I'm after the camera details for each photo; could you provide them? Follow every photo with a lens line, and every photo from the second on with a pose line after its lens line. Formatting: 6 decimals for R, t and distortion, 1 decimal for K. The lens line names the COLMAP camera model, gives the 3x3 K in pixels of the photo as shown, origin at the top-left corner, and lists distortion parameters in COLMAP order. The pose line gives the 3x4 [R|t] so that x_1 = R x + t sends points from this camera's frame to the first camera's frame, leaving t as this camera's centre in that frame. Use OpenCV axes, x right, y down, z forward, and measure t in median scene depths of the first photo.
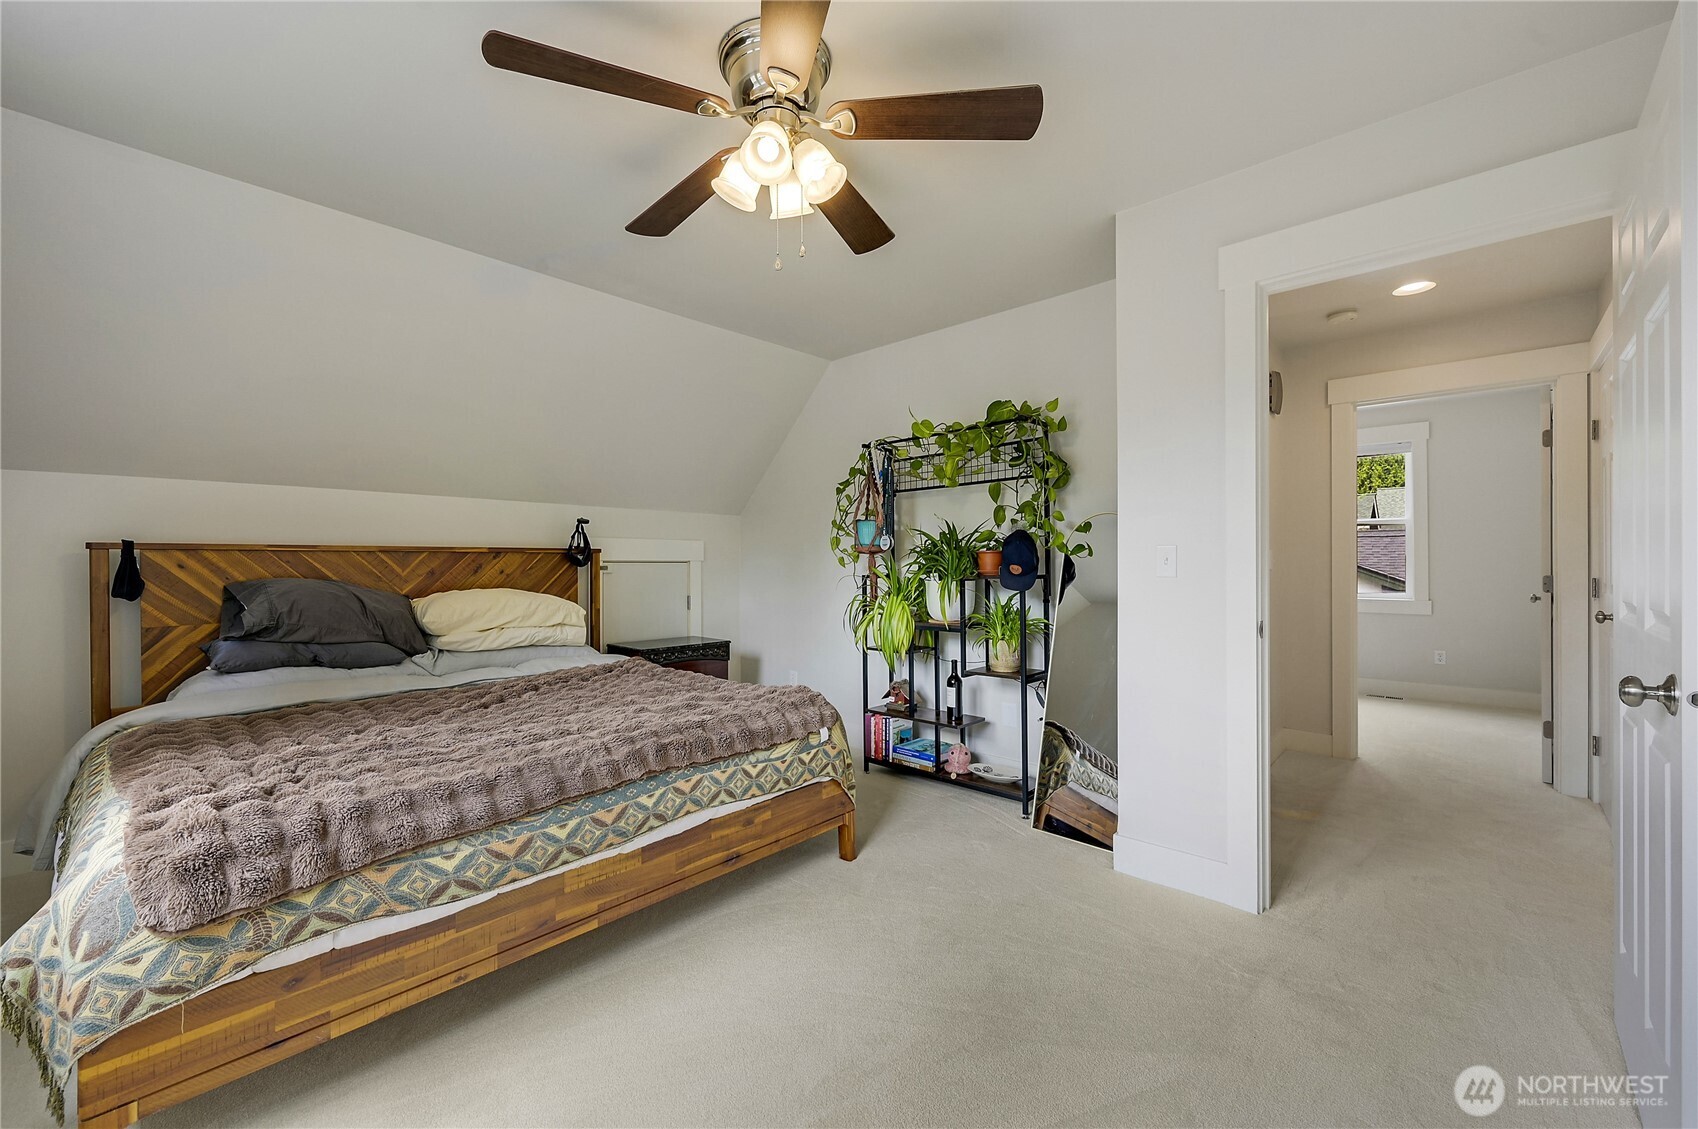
lens RADIAL K [[682.7, 0, 847.3], [0, 682.7, 565.7], [0, 0, 1]] dist [0.002535, -0.000894]
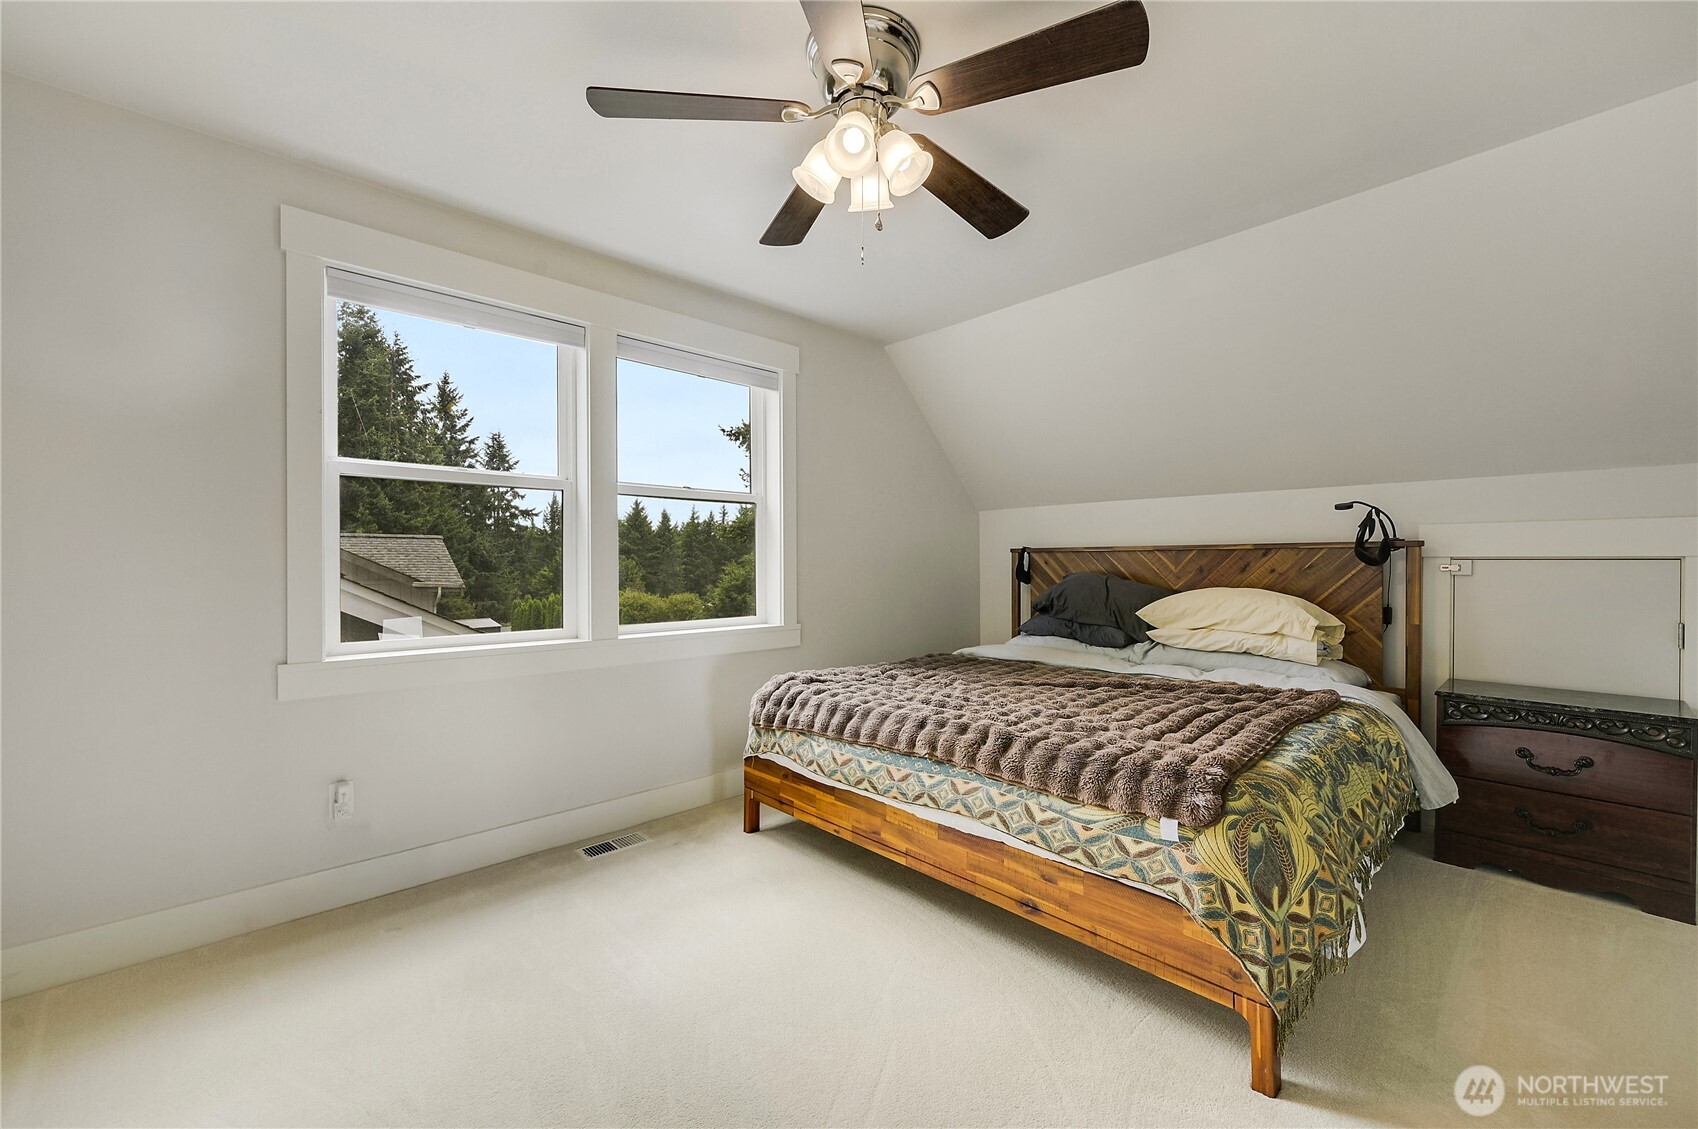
lens RADIAL K [[682.7, 0, 847.7], [0, 682.7, 561.4], [0, 0, 1]] dist [0.002535, -0.000894]
pose [[-0.079794, 0.002757, -0.996808, 0.631957], [-0.002118, 0.999993, 0.002935, -0.006437], [0.996809, 0.002345, -0.079788, 0.750666]]
